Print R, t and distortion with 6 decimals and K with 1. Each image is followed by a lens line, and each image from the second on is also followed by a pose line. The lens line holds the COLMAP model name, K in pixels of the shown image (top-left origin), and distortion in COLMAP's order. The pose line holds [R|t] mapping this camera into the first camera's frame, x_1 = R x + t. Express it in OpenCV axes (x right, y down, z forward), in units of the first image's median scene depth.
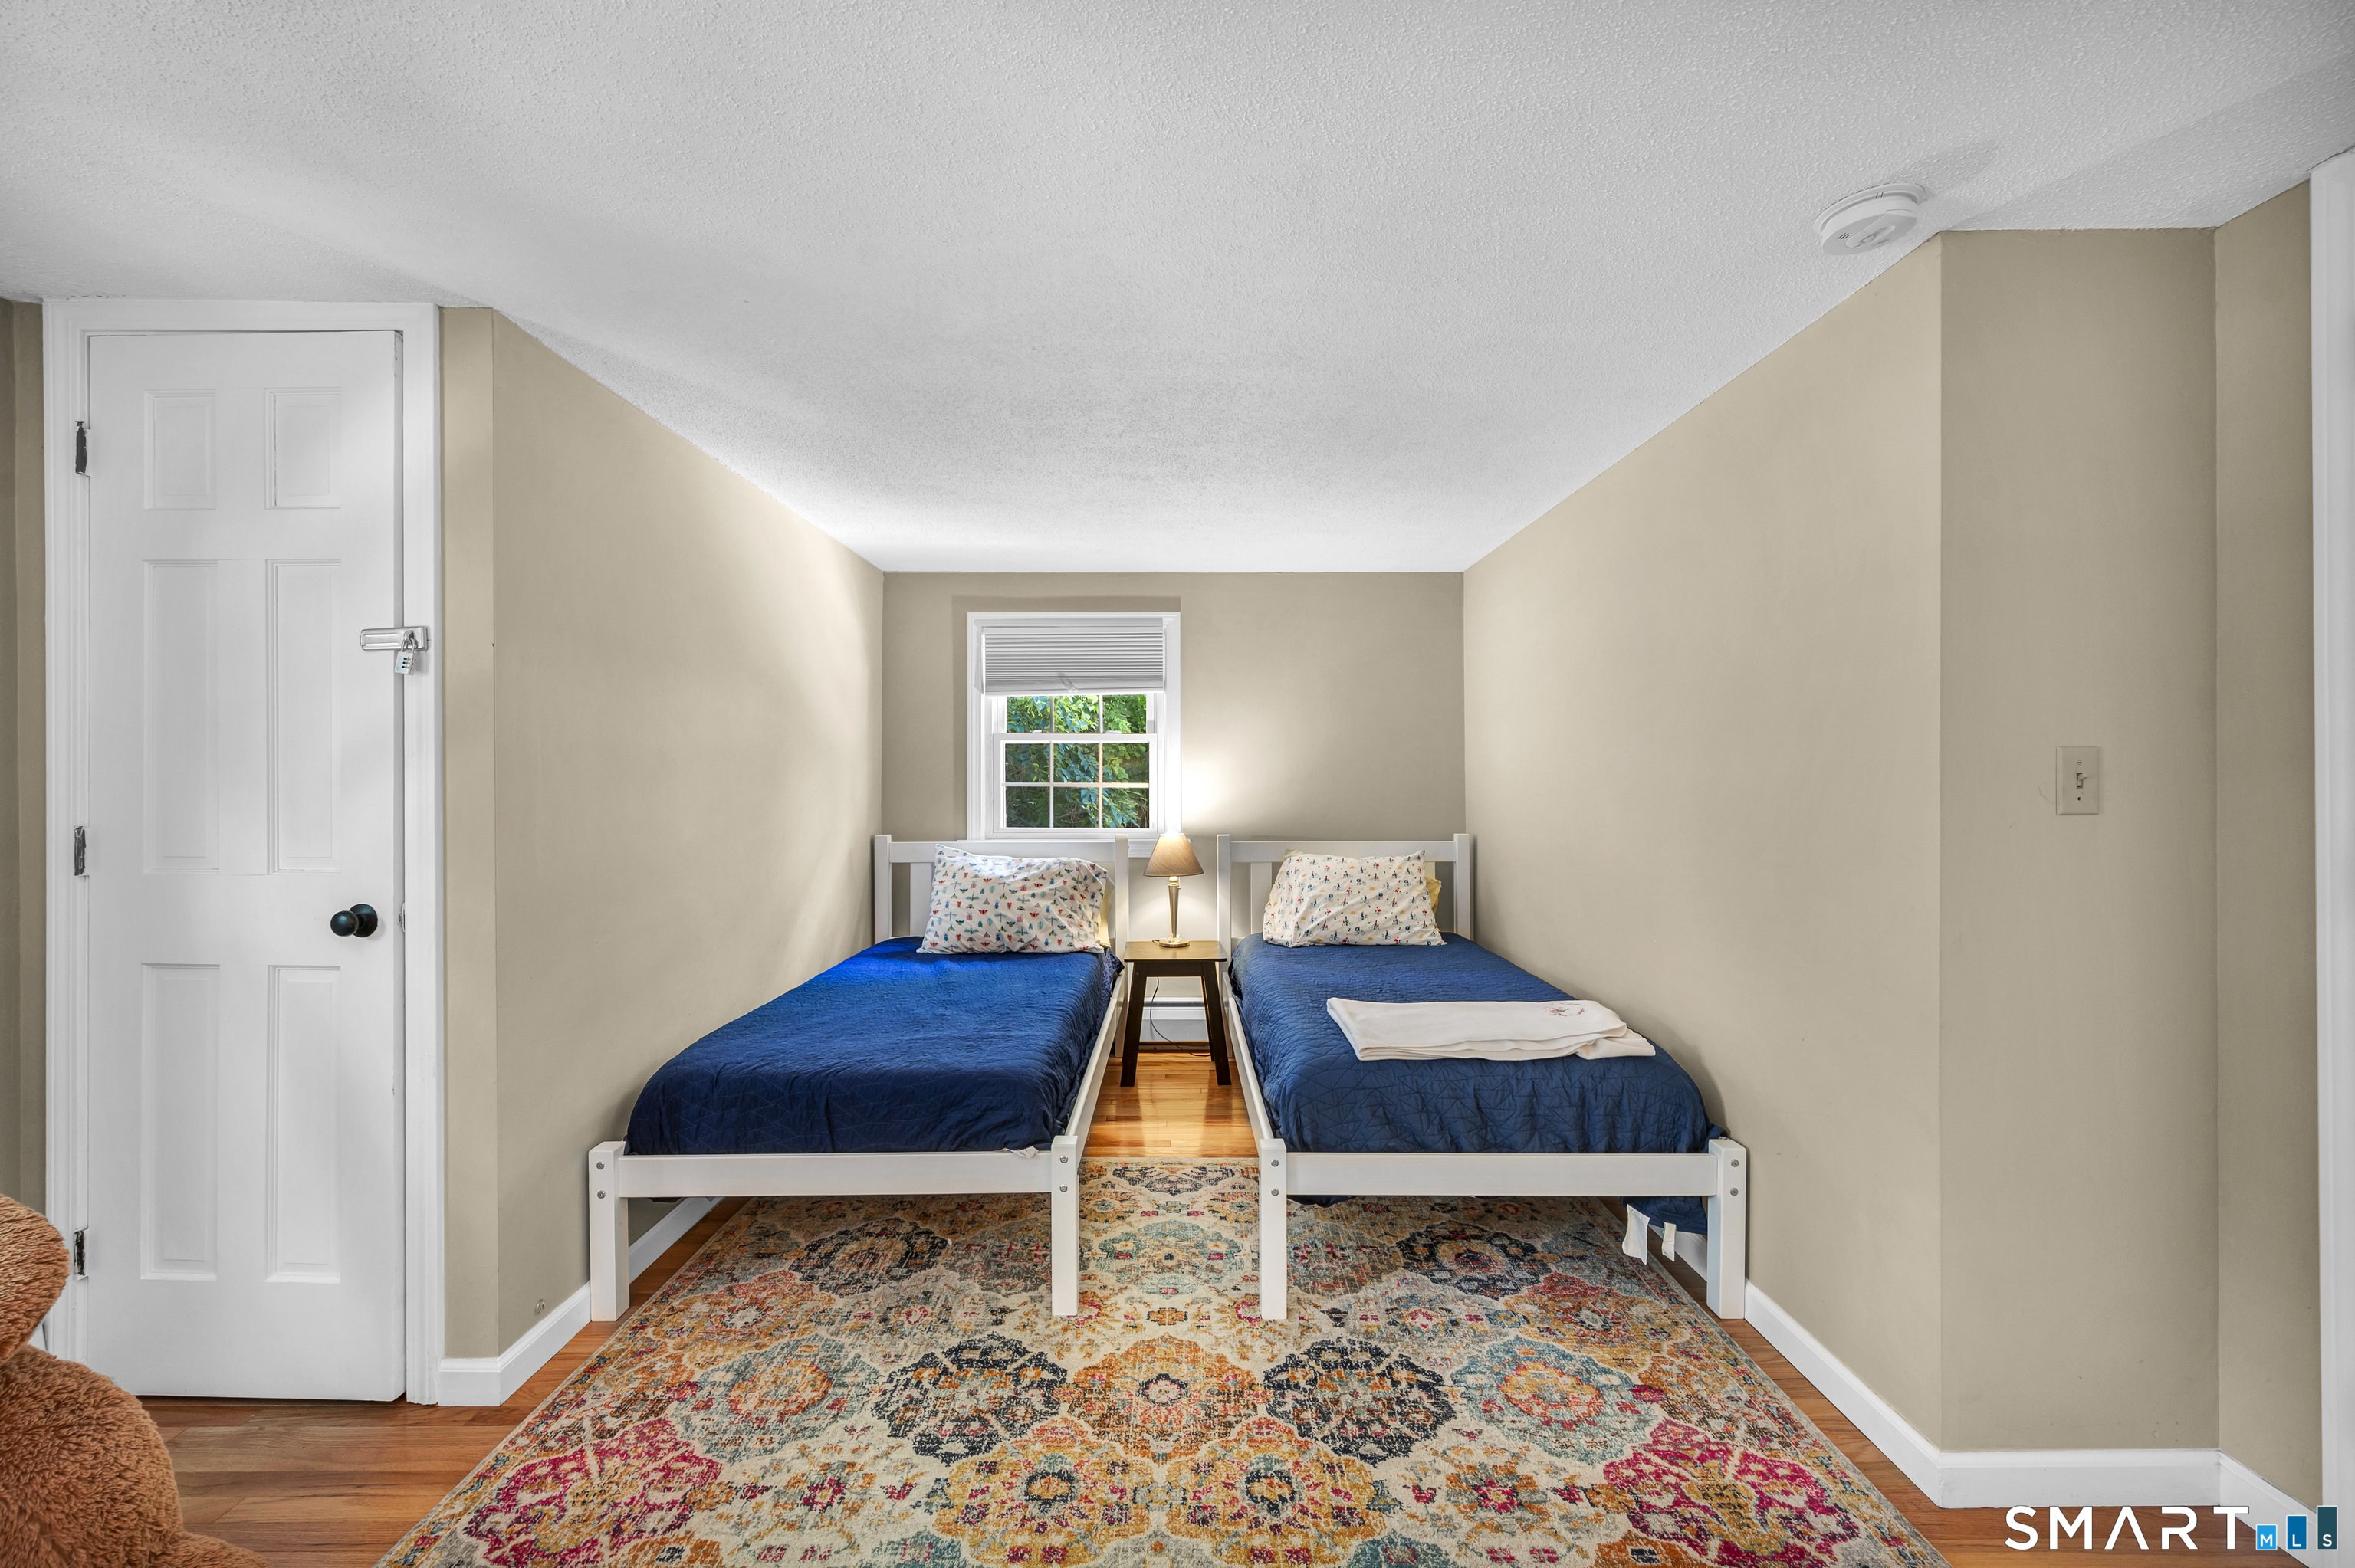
lens RADIAL K [[953.4, 0, 1177.5], [0, 953.4, 784.0], [0, 0, 1]] dist [-0.000944, -0.000330]
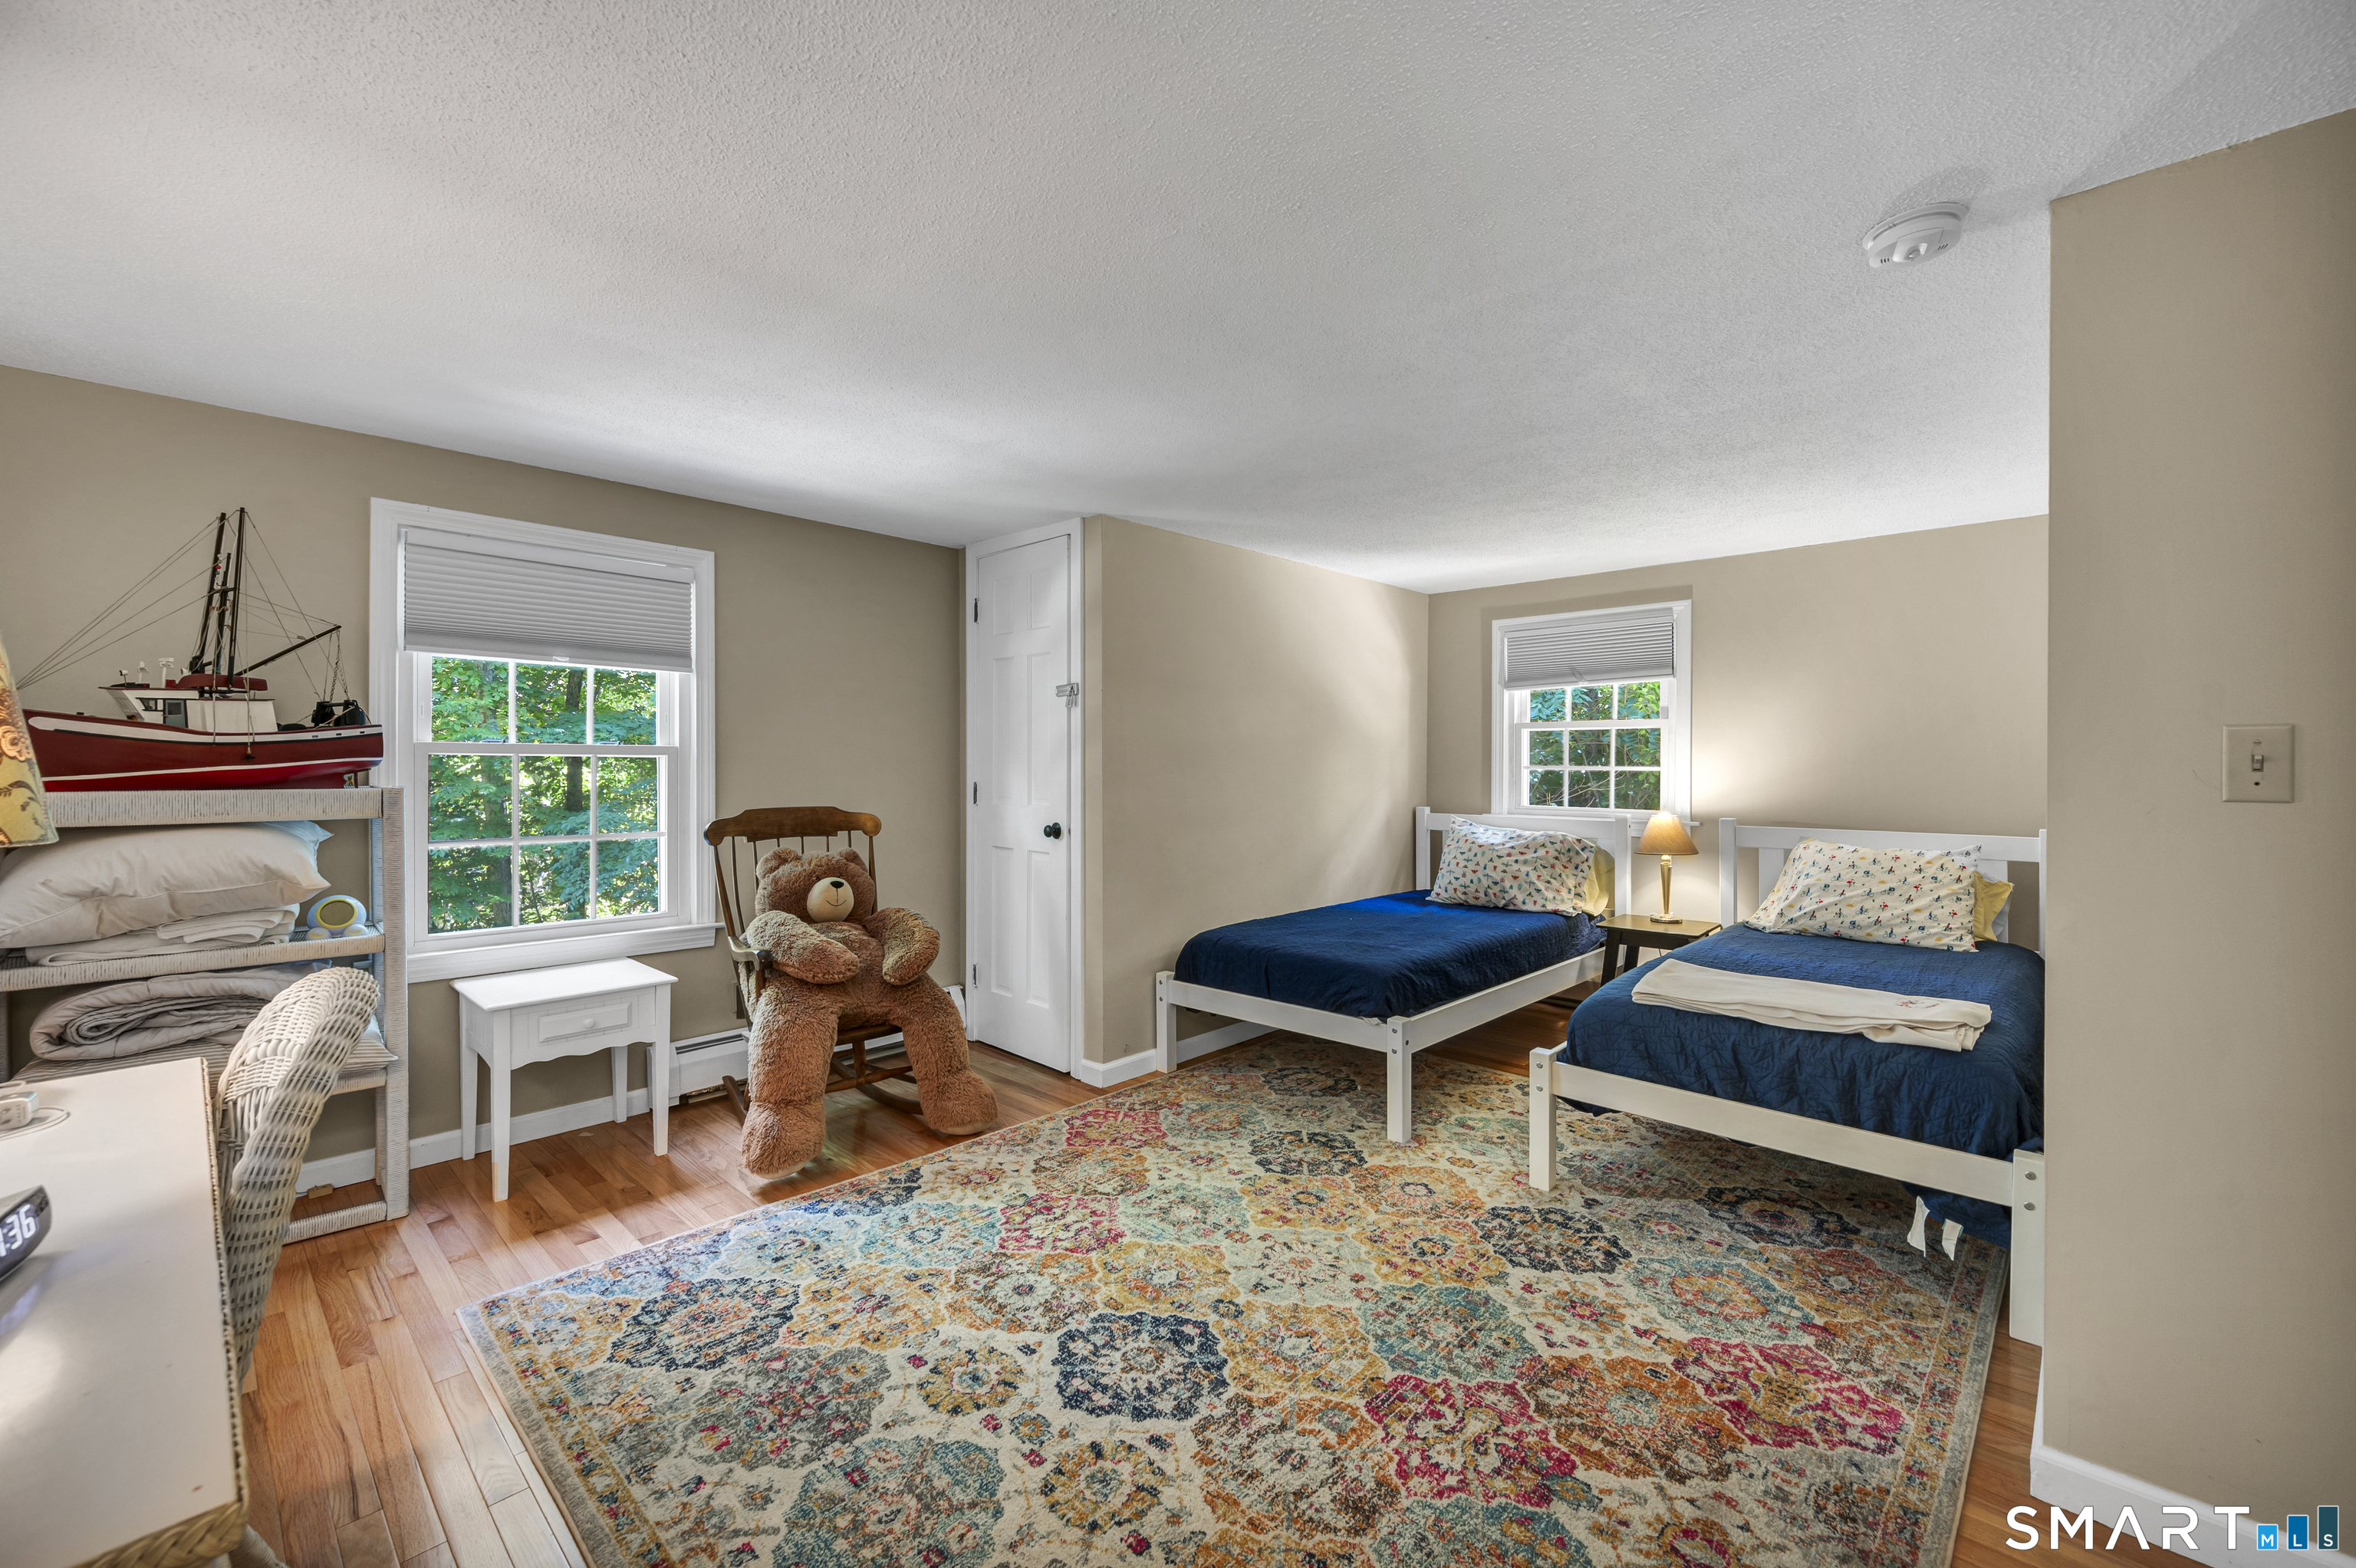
lens RADIAL K [[953.8, 0, 1178.0], [0, 953.8, 784.0], [0, 0, 1]] dist [-0.000944, -0.000330]
pose [[0.724914, 0.017653, -0.688613, 0.598454], [-0.006866, 0.999807, 0.018403, 0.004574], [0.688805, -0.008612, 0.724896, -0.235719]]
